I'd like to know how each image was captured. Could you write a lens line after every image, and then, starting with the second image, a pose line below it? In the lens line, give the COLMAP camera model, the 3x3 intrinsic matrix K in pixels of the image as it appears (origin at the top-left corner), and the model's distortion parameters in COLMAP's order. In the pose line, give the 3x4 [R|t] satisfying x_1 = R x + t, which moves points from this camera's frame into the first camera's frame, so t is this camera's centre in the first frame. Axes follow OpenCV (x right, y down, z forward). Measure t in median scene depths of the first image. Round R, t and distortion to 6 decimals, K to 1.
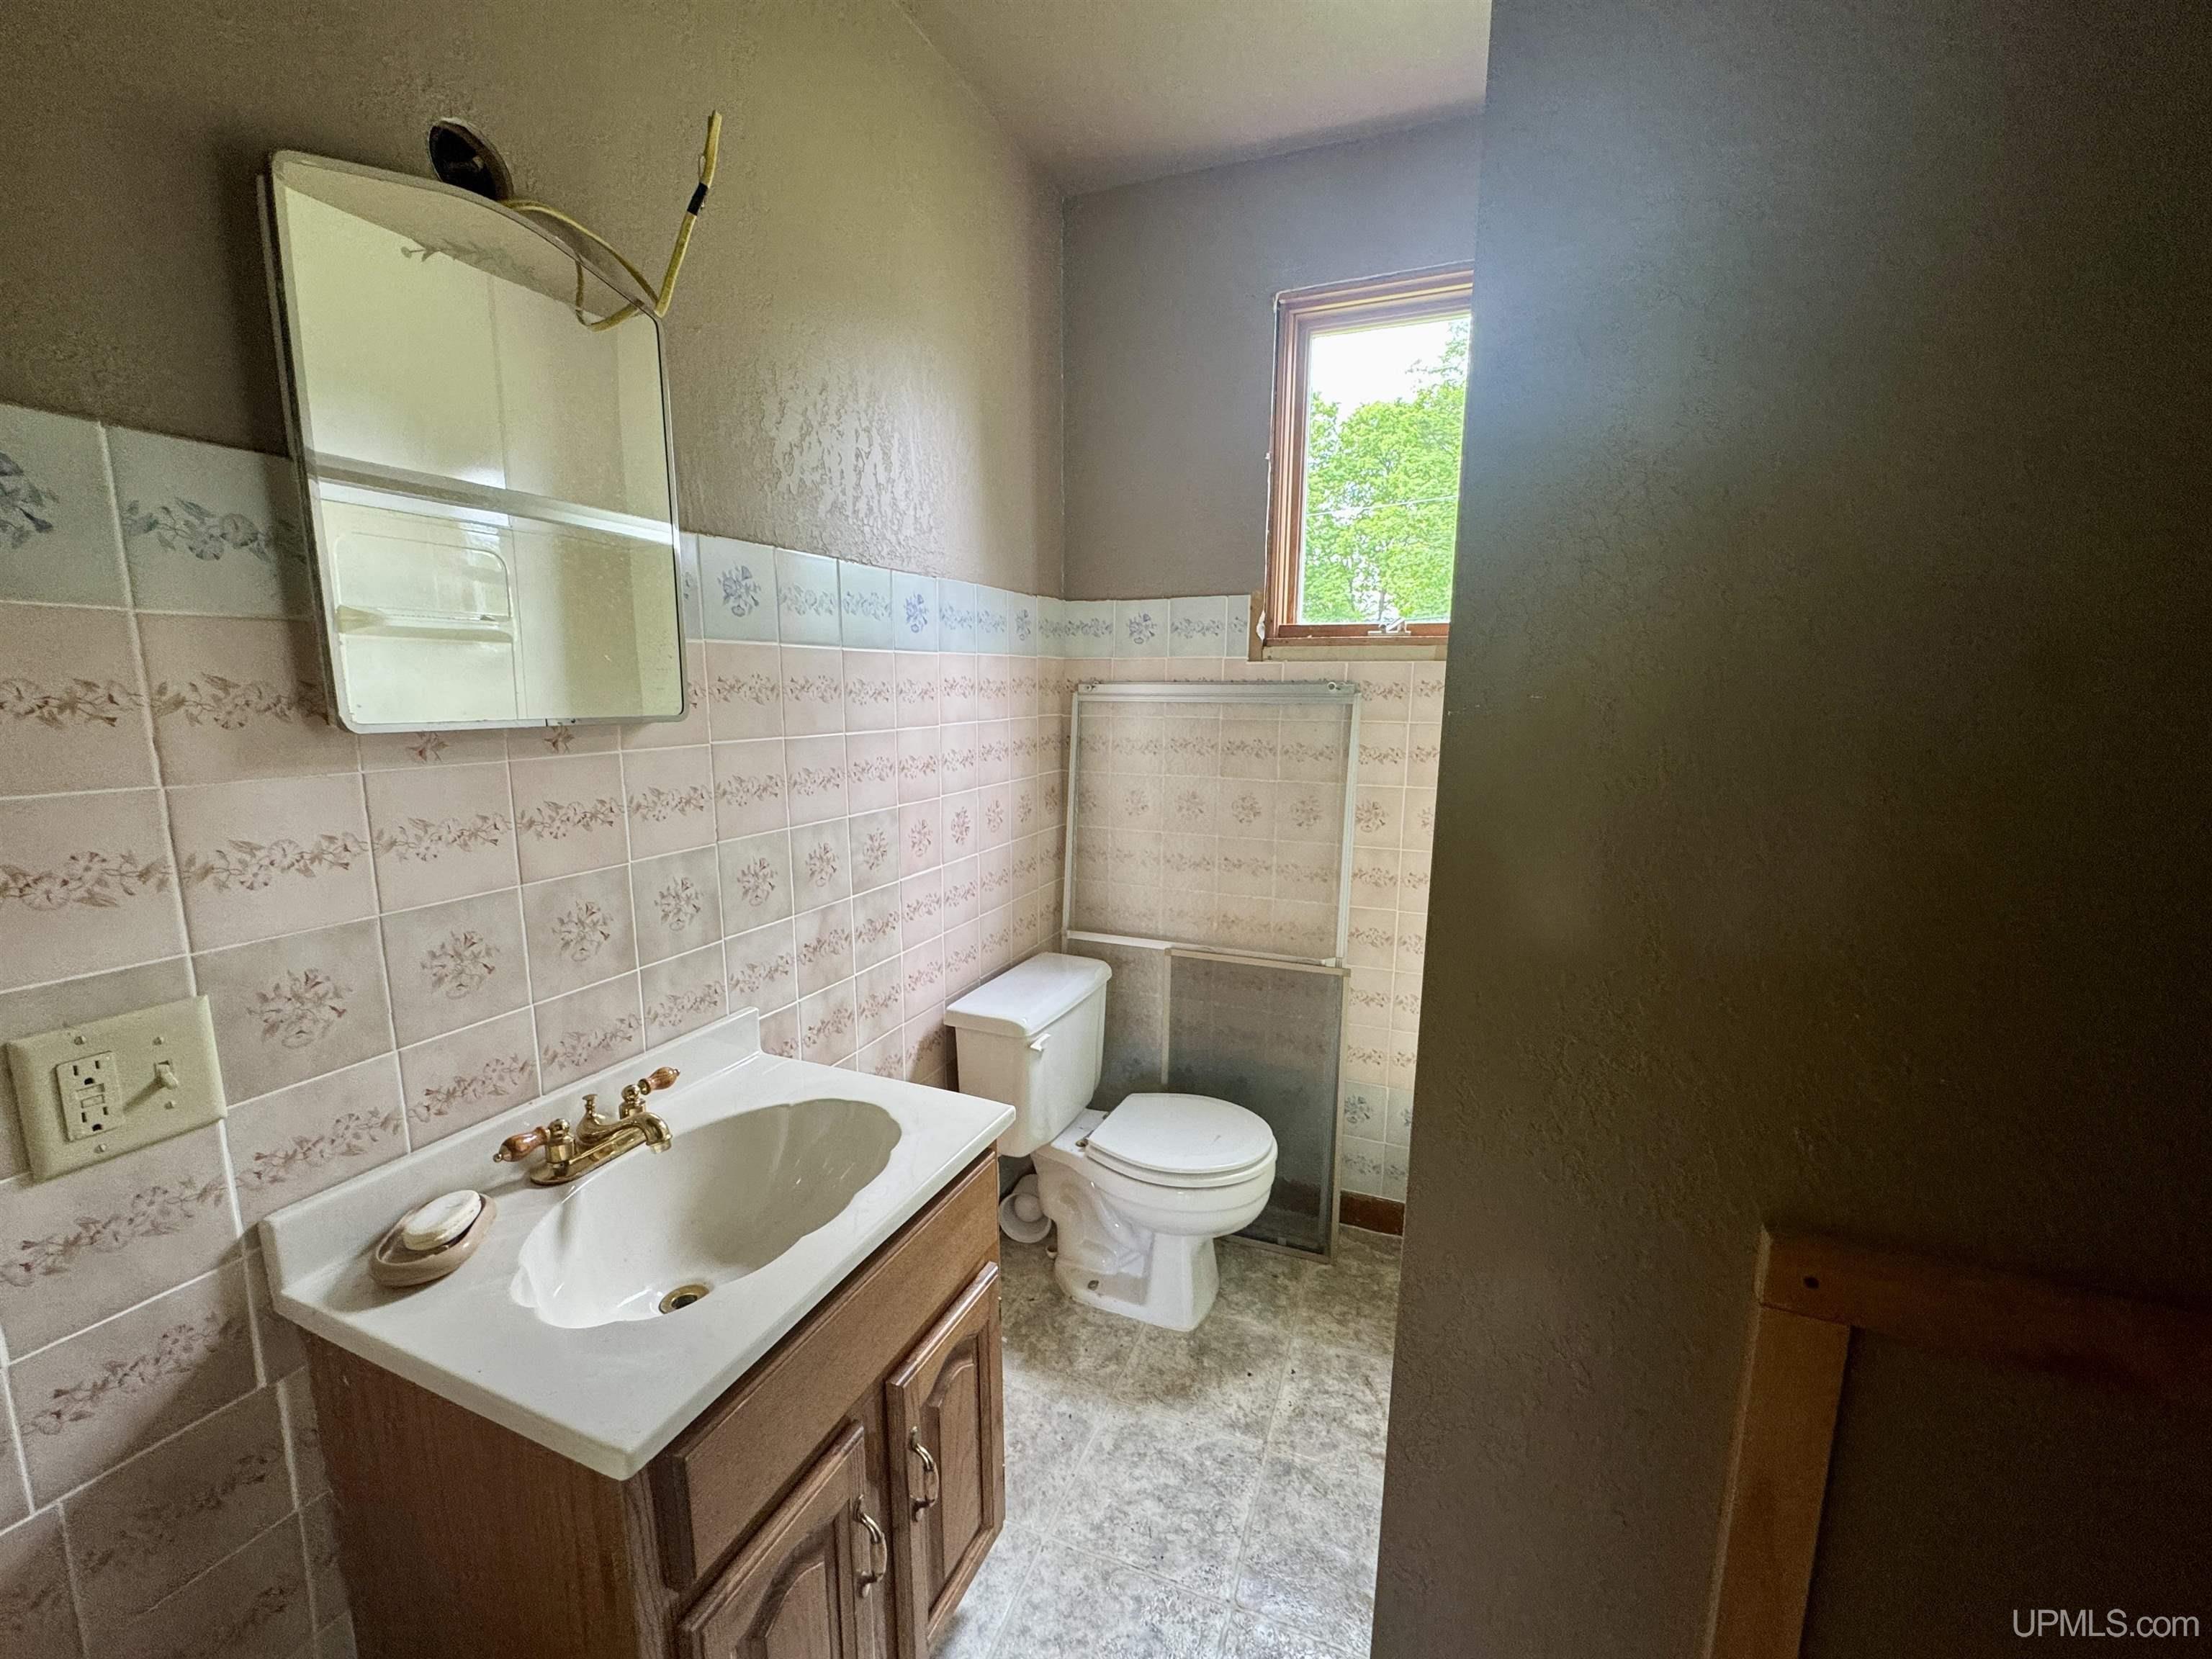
lens RADIAL K [[886.3, 0, 1105.6], [0, 886.3, 830.1], [0, 0, 1]] dist [-0.003440, 0.000734]
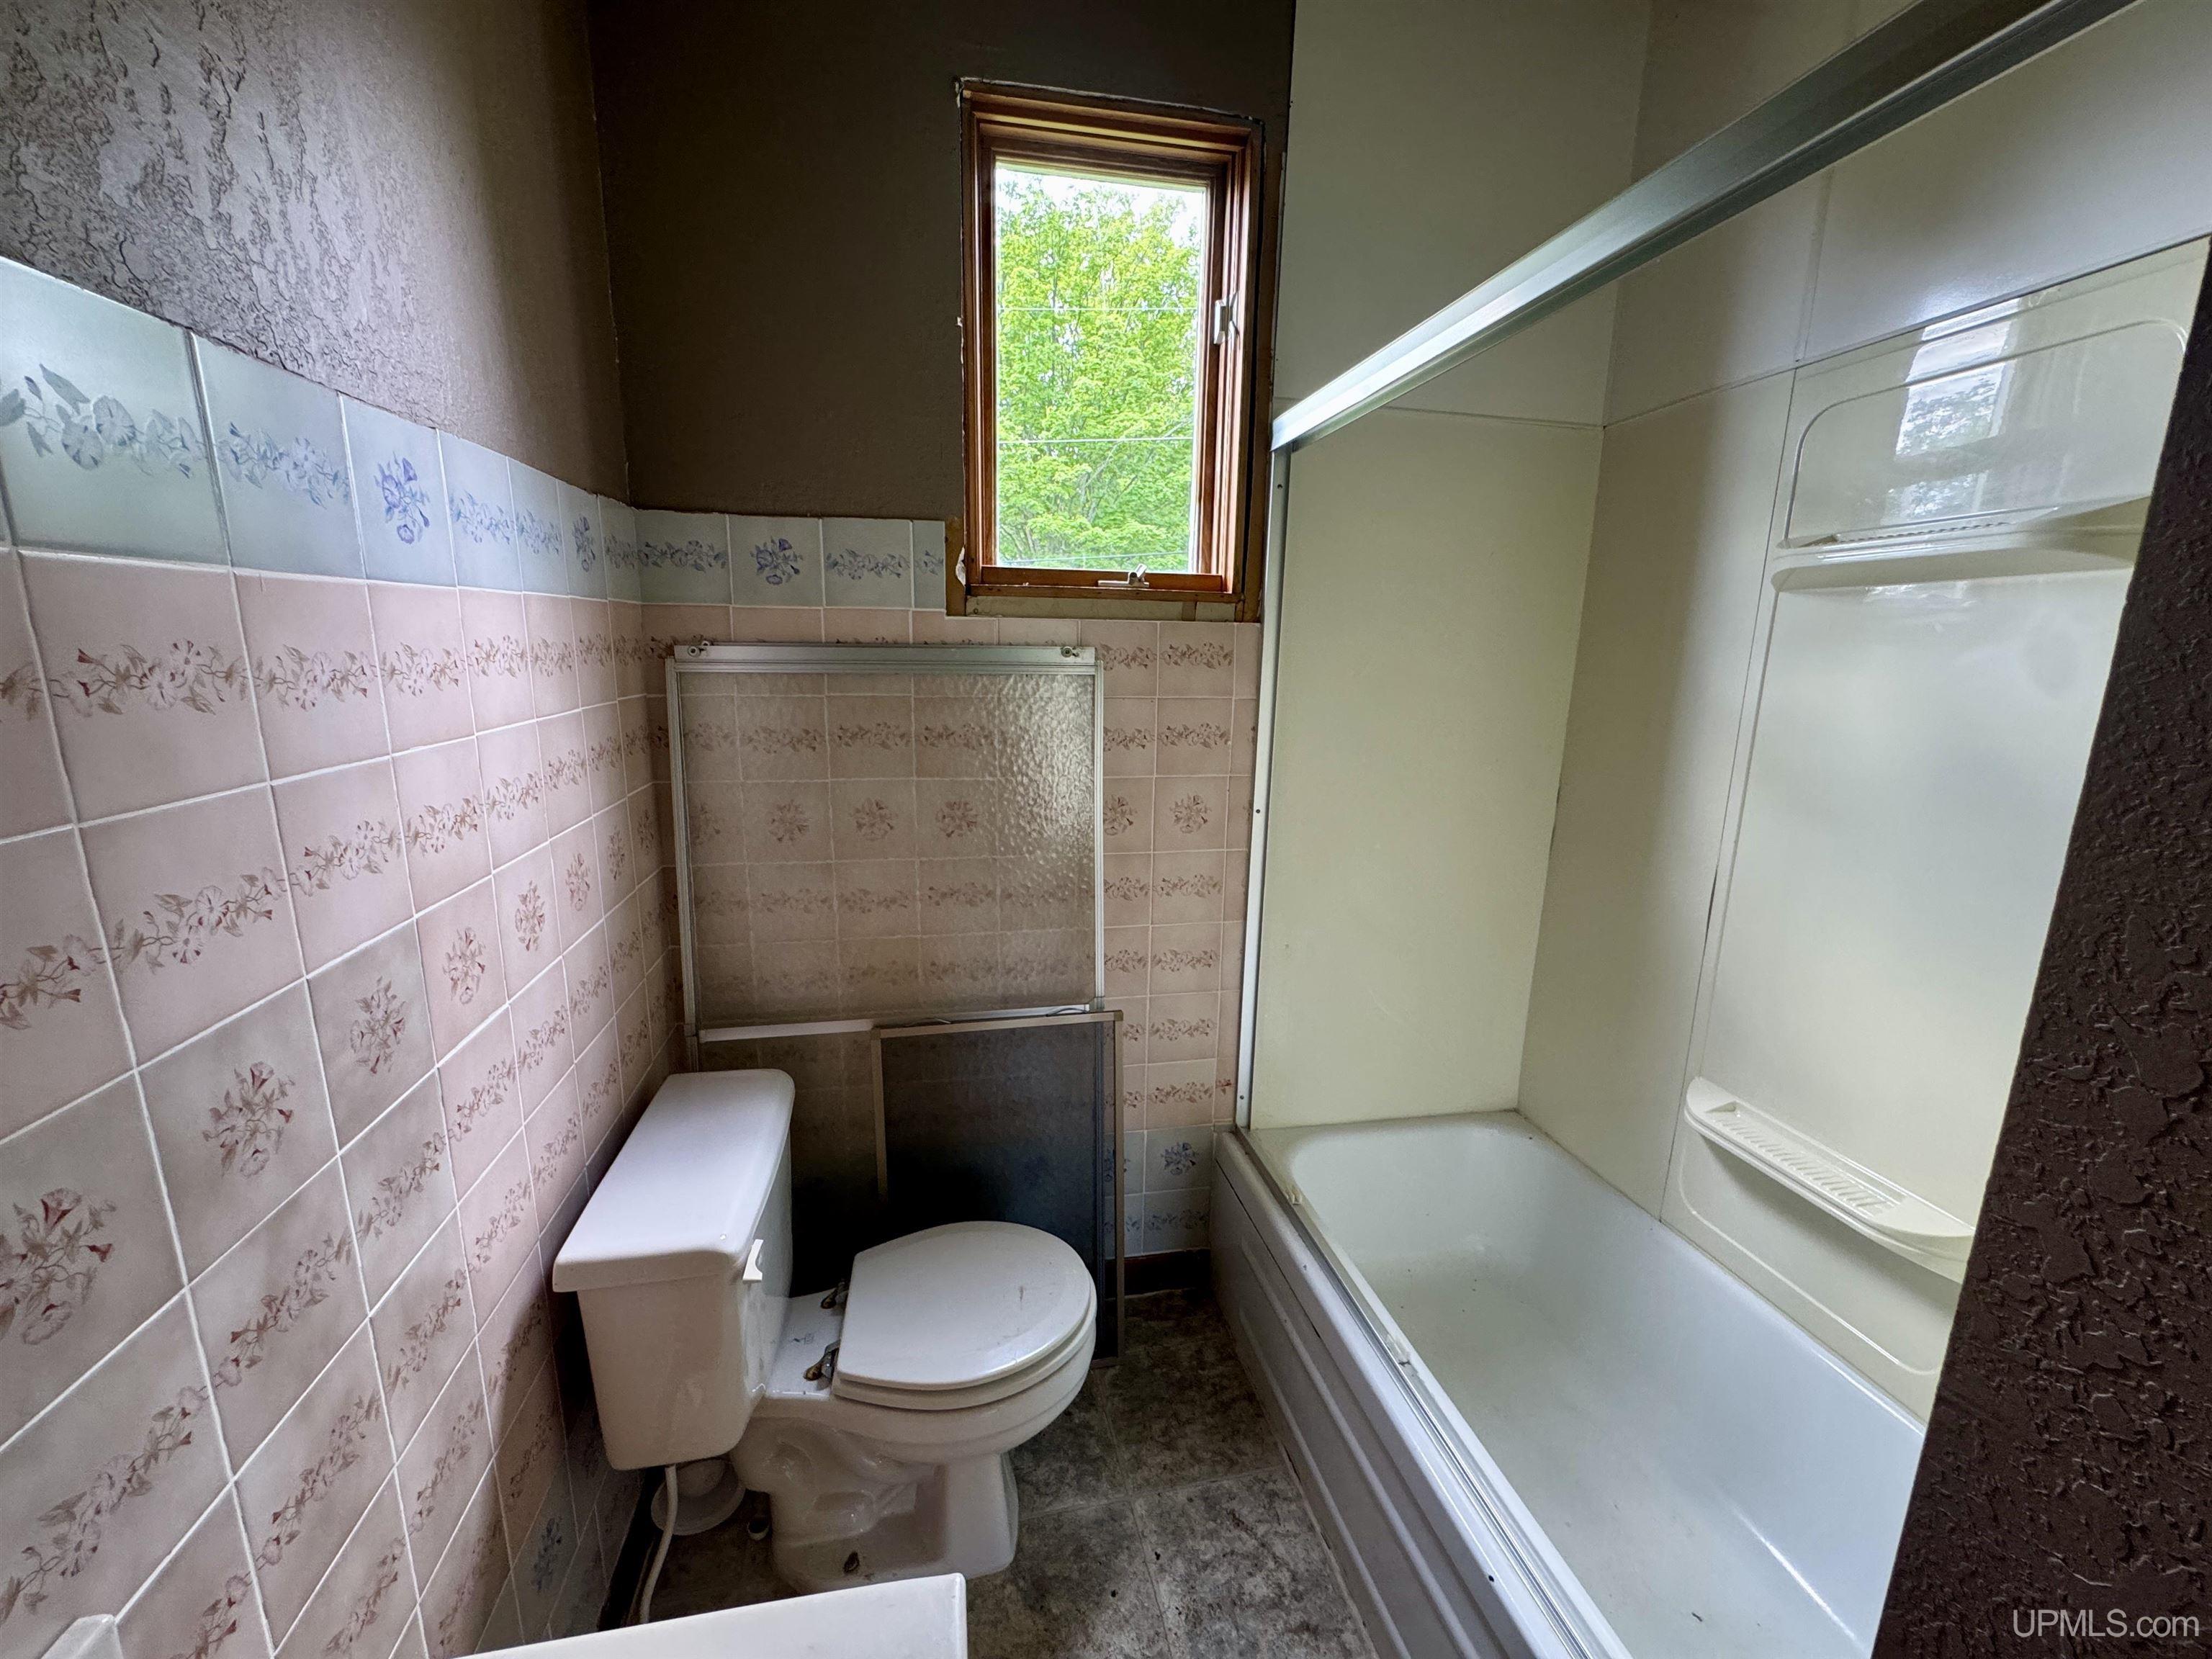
lens RADIAL K [[886.3, 0, 1102.6], [0, 886.3, 828.7], [0, 0, 1]] dist [-0.003440, 0.000734]
pose [[0.831981, -0.109303, 0.543931, -0.162870], [0.079082, 0.993754, 0.078733, -0.073632], [-0.549139, -0.022489, 0.835428, 0.367930]]
